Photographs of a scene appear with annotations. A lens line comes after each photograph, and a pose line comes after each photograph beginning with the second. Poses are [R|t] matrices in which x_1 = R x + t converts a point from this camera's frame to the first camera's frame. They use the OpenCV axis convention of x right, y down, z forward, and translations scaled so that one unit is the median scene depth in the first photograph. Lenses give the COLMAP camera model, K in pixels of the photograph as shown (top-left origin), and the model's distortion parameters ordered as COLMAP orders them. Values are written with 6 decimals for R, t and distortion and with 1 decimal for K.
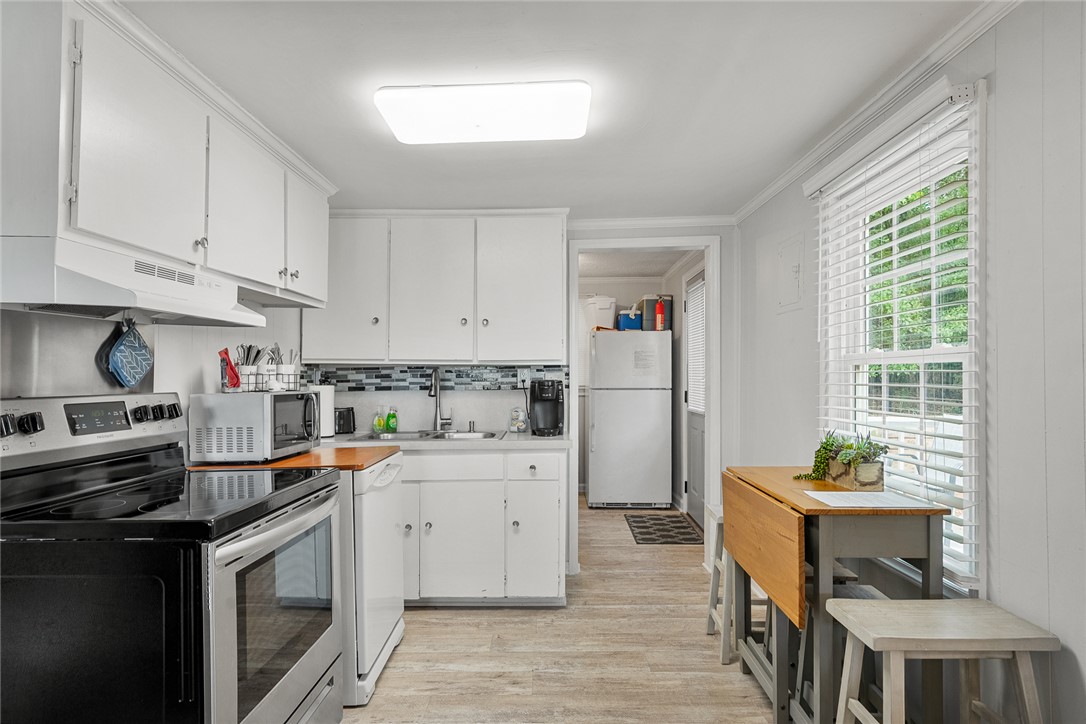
lens RADIAL K [[585.3, 0, 539.9], [0, 585.3, 393.9], [0, 0, 1]] dist [0.016053, 0.000282]
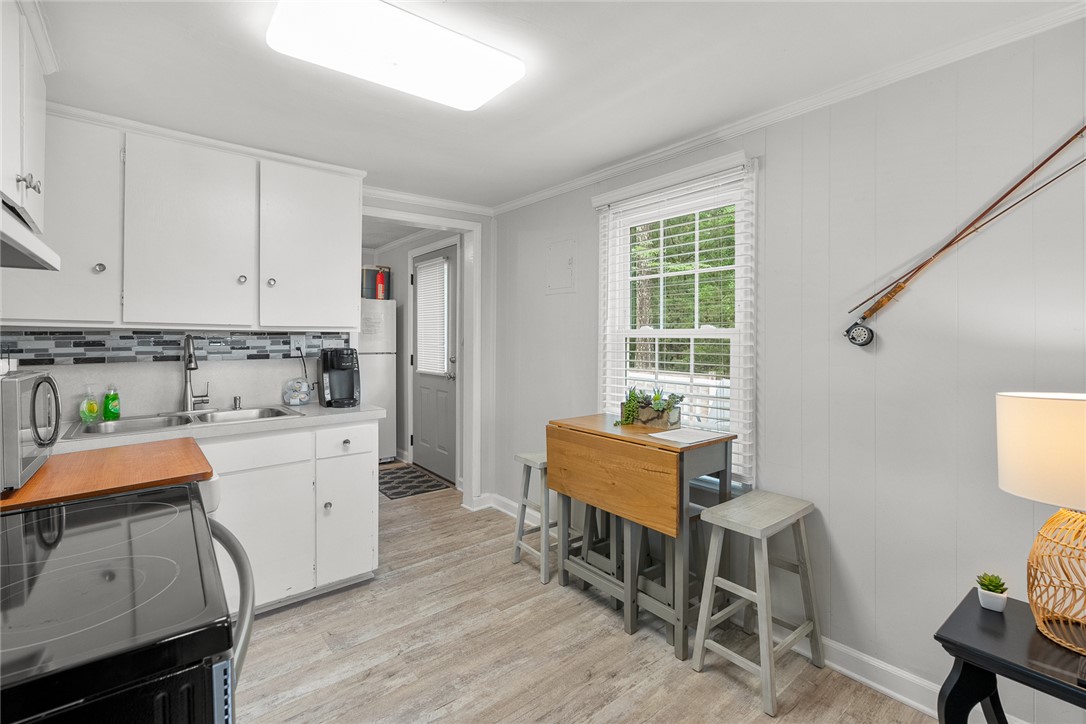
lens RADIAL K [[494.5, 0, 540.2], [0, 494.5, 358.5], [0, 0, 1]] dist [-0.000193, 0.009372]
pose [[0.762124, -0.021512, 0.647073, -0.267155], [0.013803, 0.999761, 0.016980, -0.016265], [-0.647283, -0.004010, 0.762239, 0.182250]]
